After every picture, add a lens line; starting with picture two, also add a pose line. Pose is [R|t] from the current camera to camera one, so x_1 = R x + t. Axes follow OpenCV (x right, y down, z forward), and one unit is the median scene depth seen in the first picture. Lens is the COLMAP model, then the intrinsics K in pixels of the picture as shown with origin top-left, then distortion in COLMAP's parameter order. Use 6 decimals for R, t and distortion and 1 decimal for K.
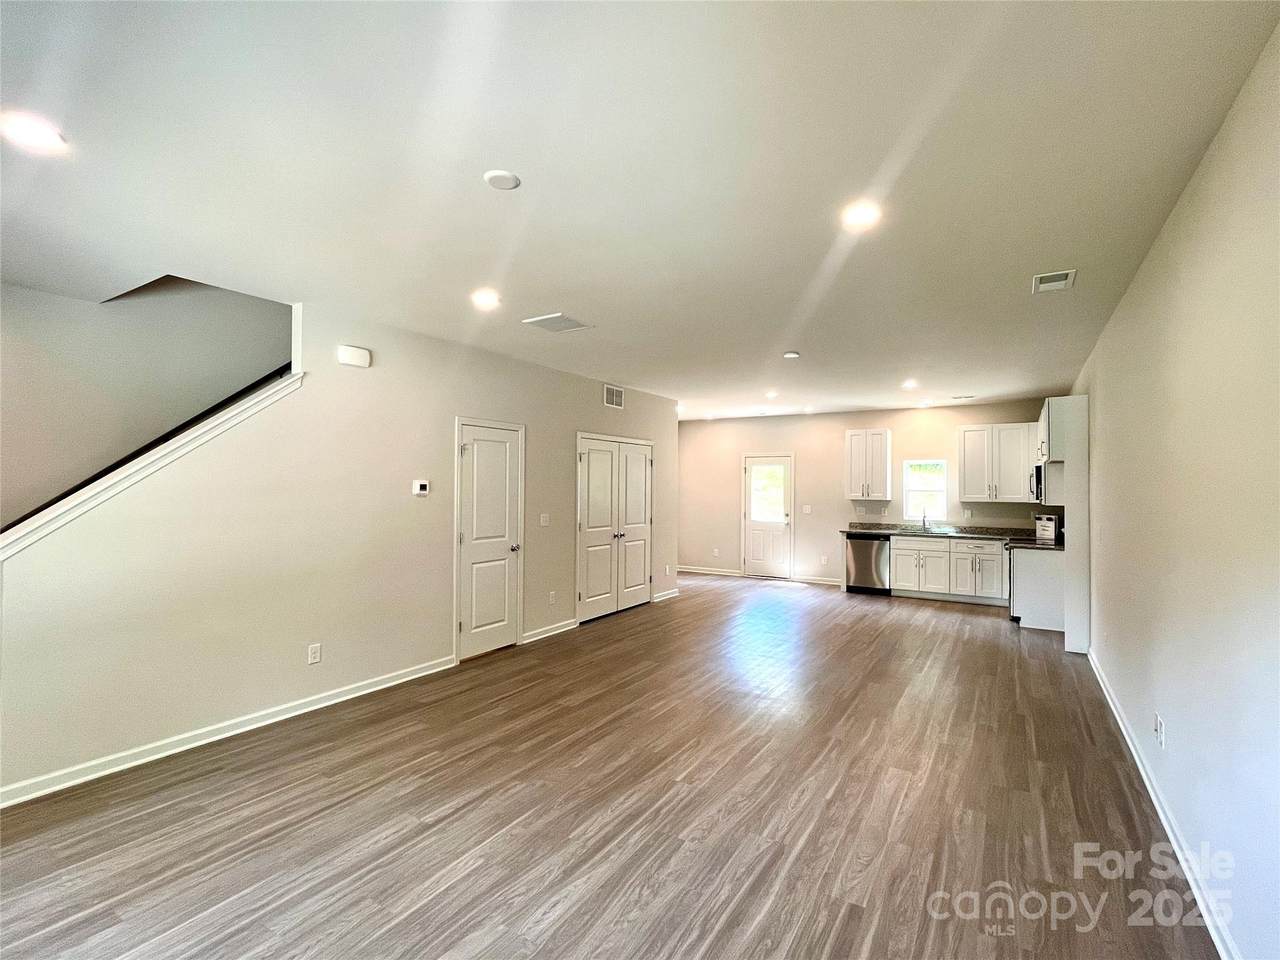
lens RADIAL K [[599.2, 0, 642.7], [0, 599.2, 479.3], [0, 0, 1]] dist [-0.006077, -0.000462]
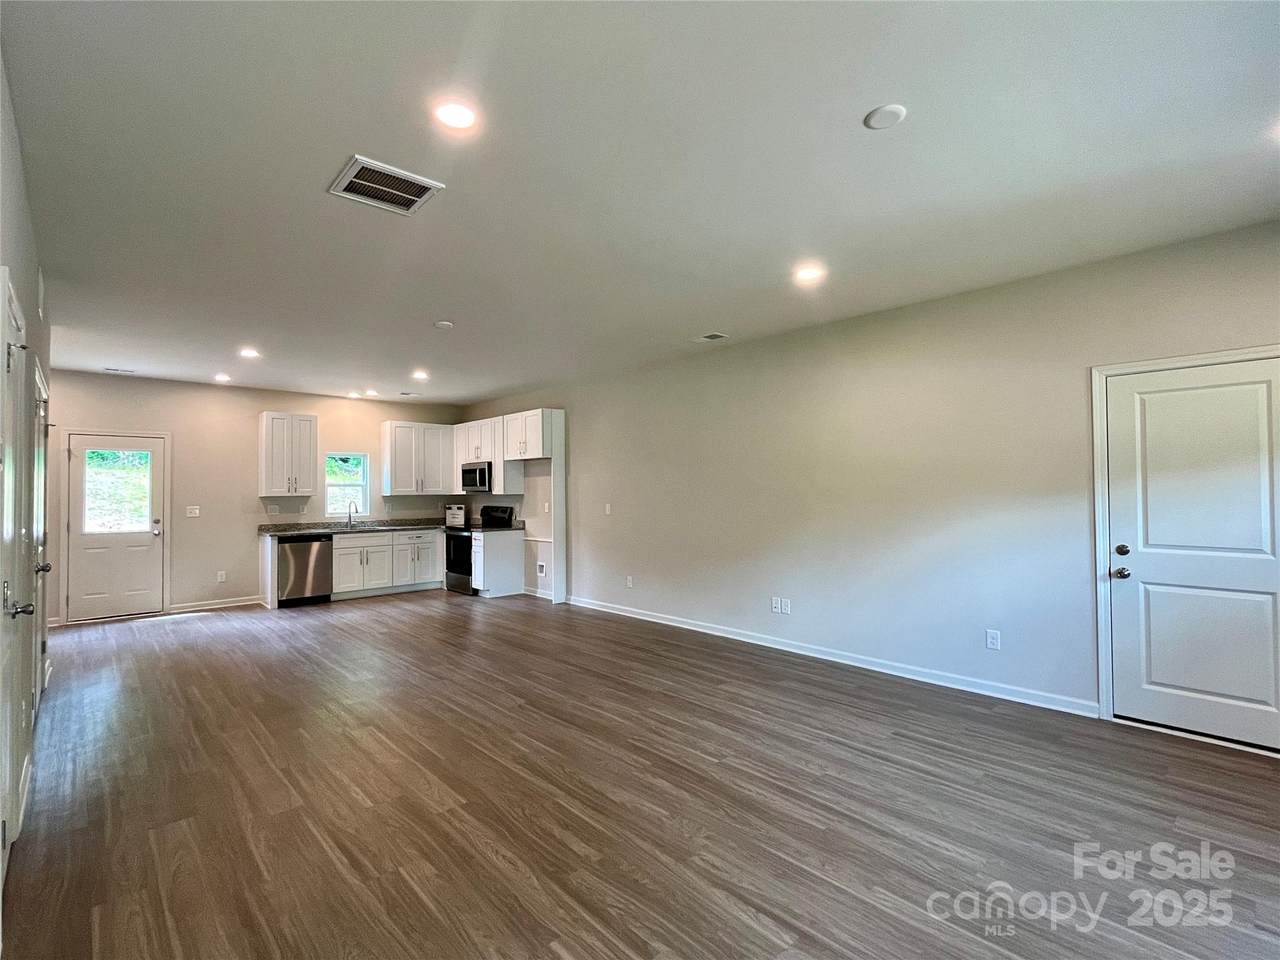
lens RADIAL K [[599.2, 0, 642.7], [0, 599.2, 481.5], [0, 0, 1]] dist [-0.006077, -0.000462]
pose [[0.258329, 0.005009, 0.966044, -0.652188], [-0.003395, 0.999985, -0.004277, 0.031531], [-0.966051, -0.002175, 0.258342, 0.605014]]
